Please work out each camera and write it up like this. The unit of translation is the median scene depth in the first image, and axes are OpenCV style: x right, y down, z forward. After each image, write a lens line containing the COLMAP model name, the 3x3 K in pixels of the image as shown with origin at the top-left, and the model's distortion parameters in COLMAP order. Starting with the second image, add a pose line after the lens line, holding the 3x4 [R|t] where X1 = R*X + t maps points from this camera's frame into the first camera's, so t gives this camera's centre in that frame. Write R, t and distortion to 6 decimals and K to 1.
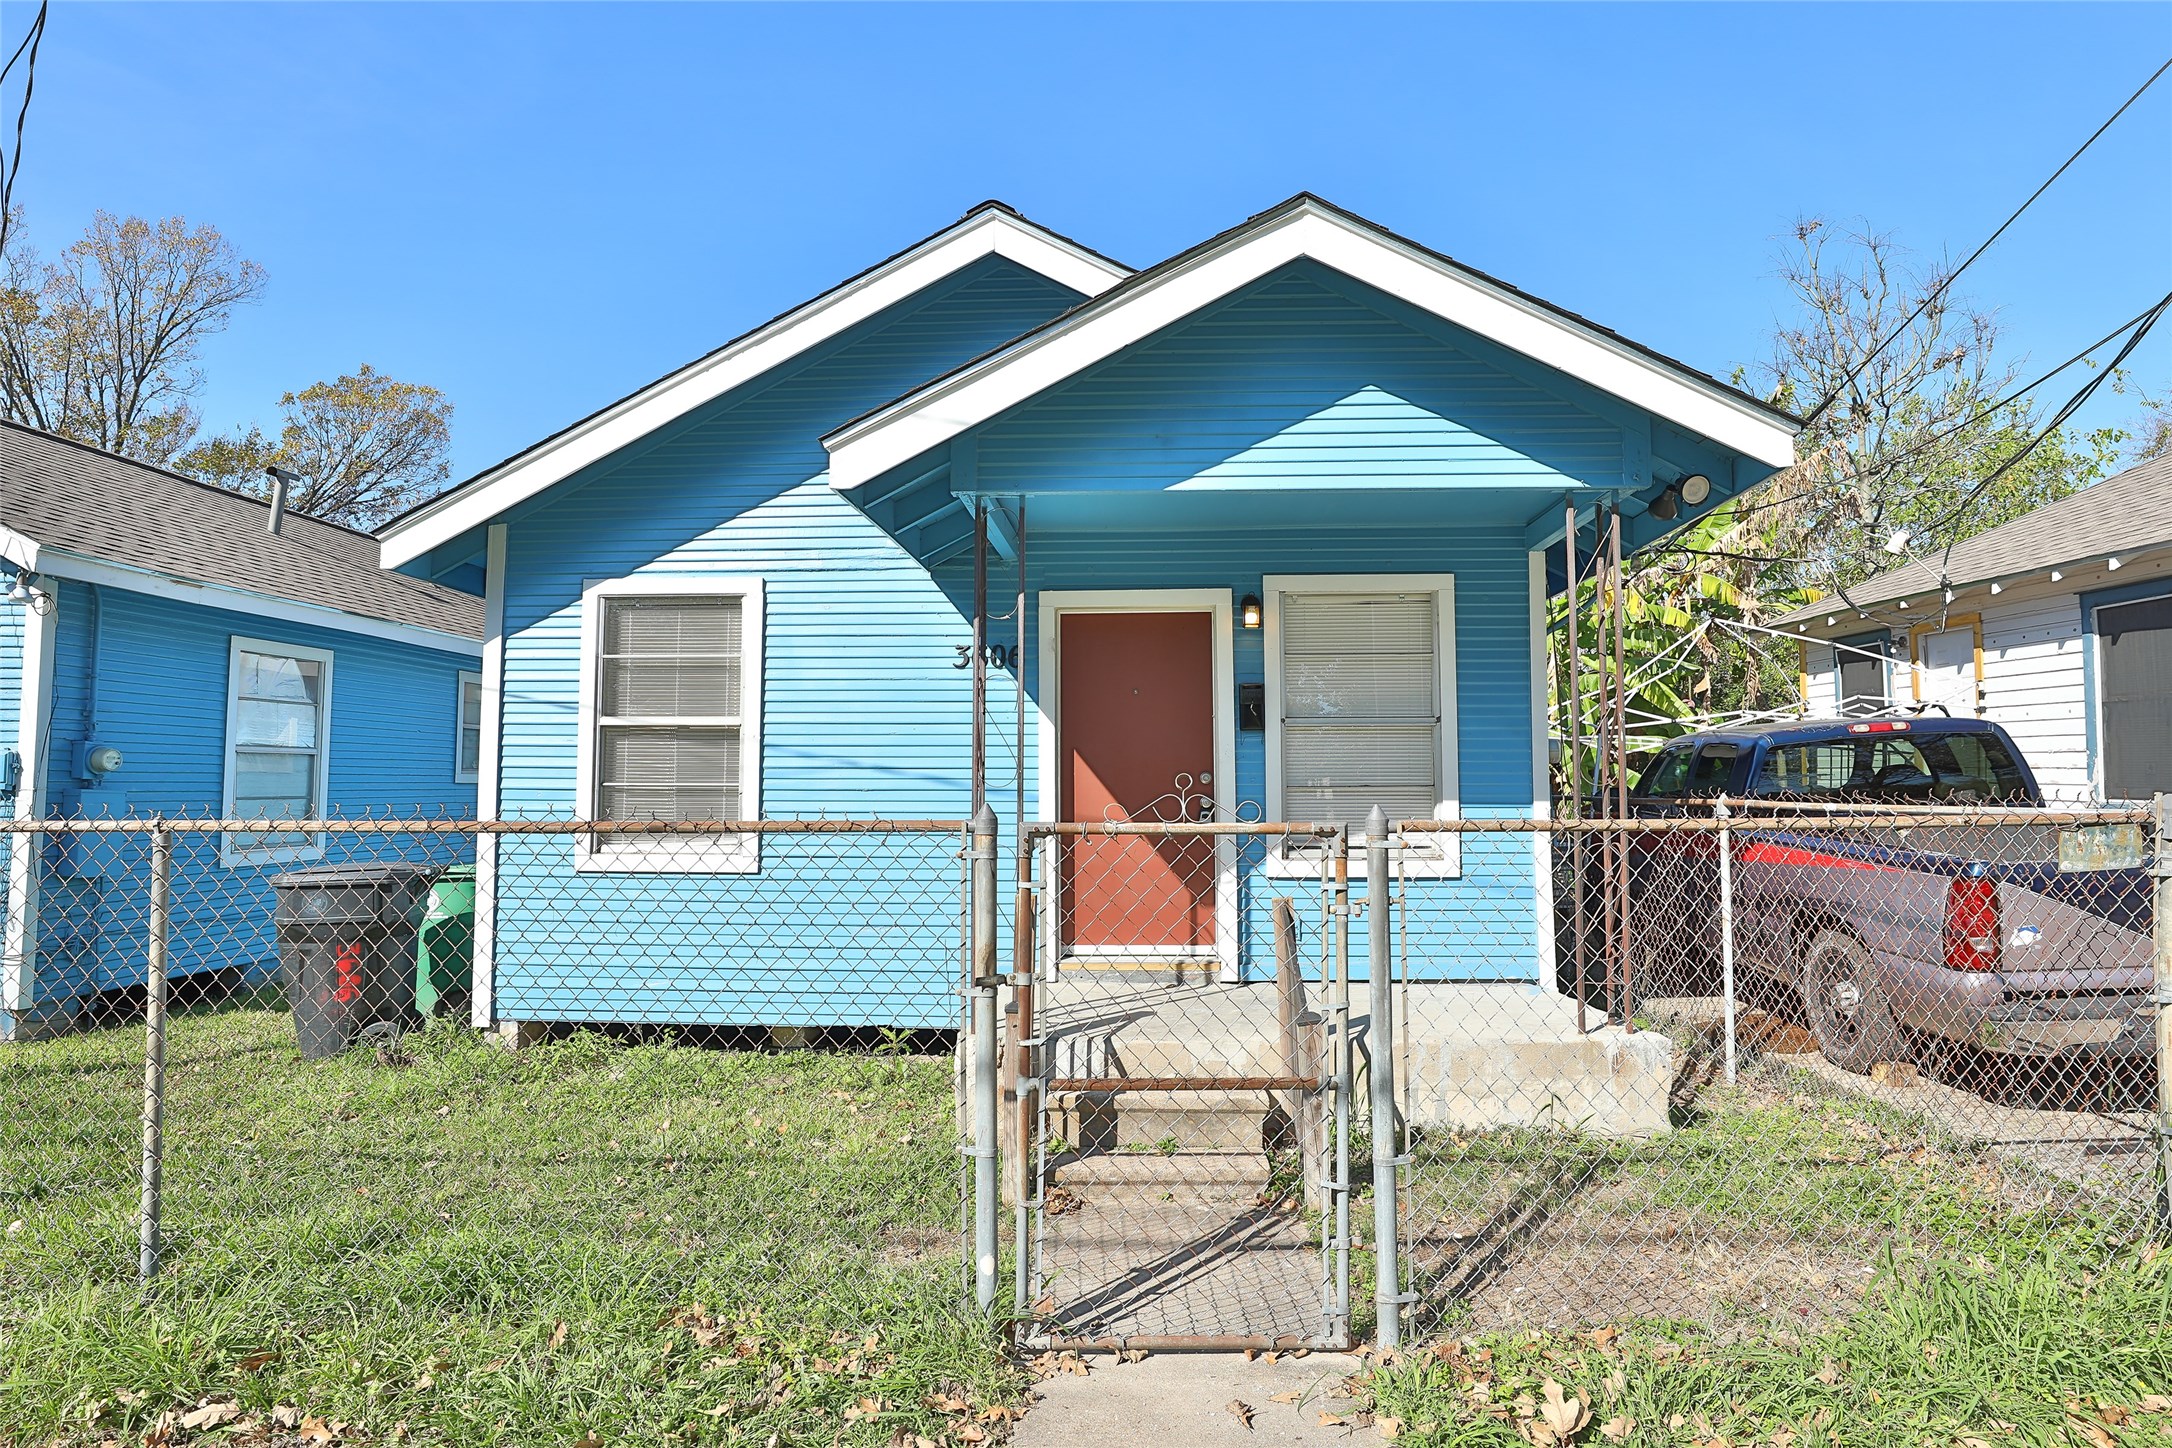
lens RADIAL K [[975.5, 0, 1086.0], [0, 975.5, 724.0], [0, 0, 1]] dist [-0.032444, 0.000085]
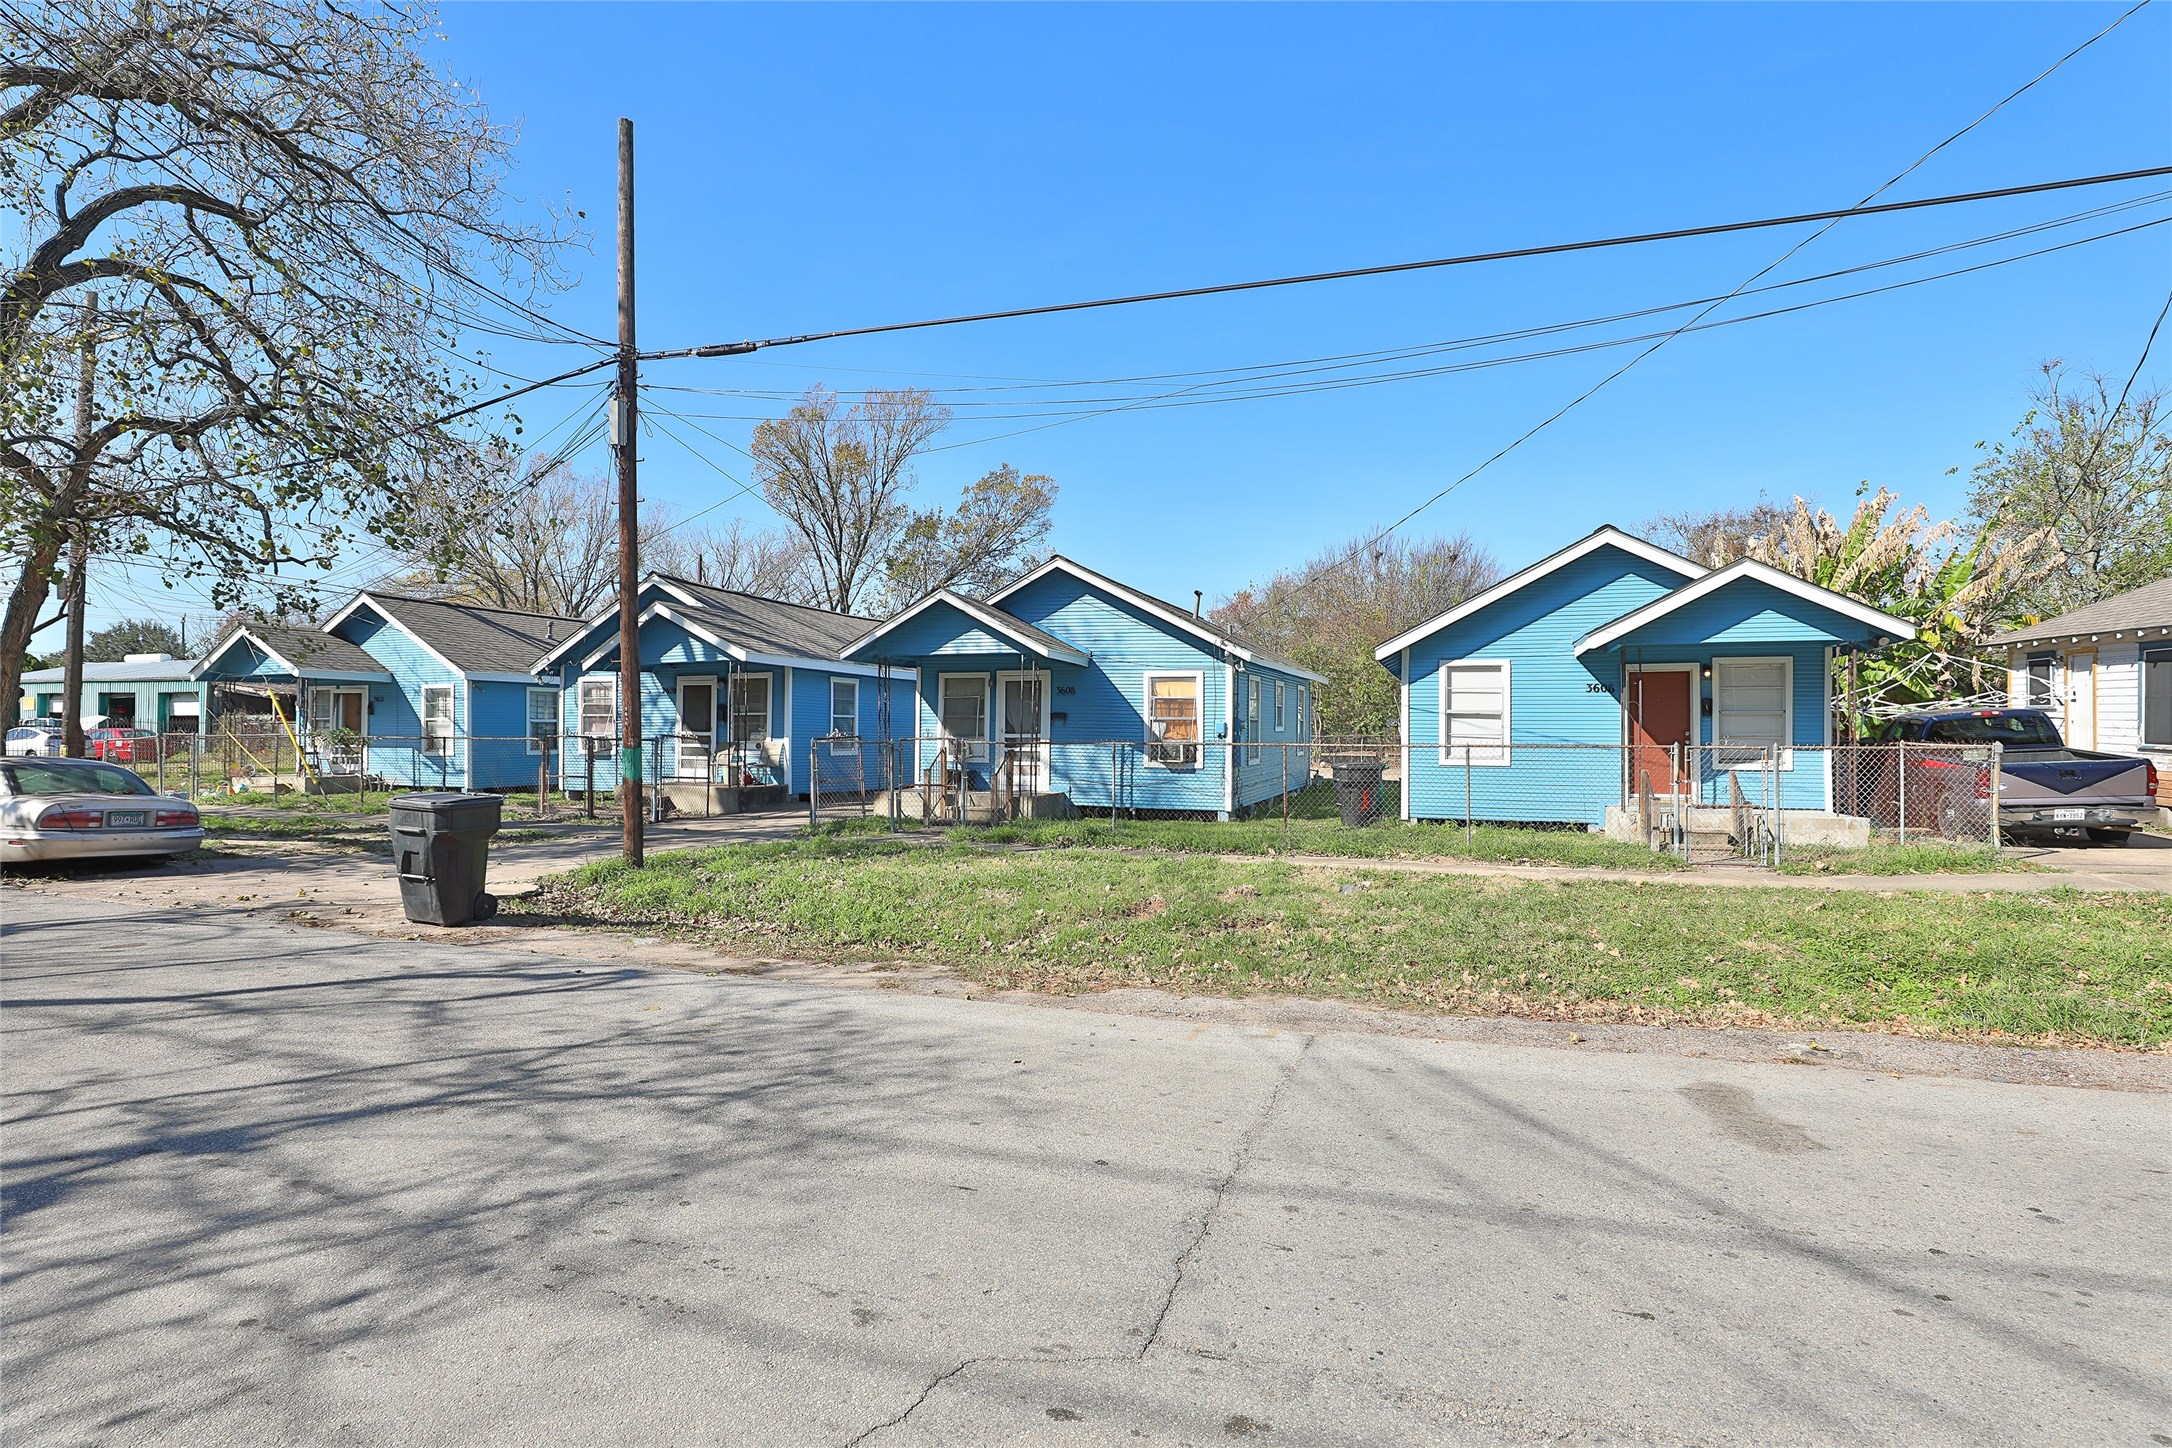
lens RADIAL K [[985.1, 0, 1092.4], [0, 985.1, 718.6], [0, 0, 1]] dist [-0.048762, 0.016036]
pose [[0.971924, 0.000786, -0.235294, -0.830681], [0.011636, 0.998610, 0.051401, -0.137368], [0.235008, -0.052696, 0.970564, -1.959393]]
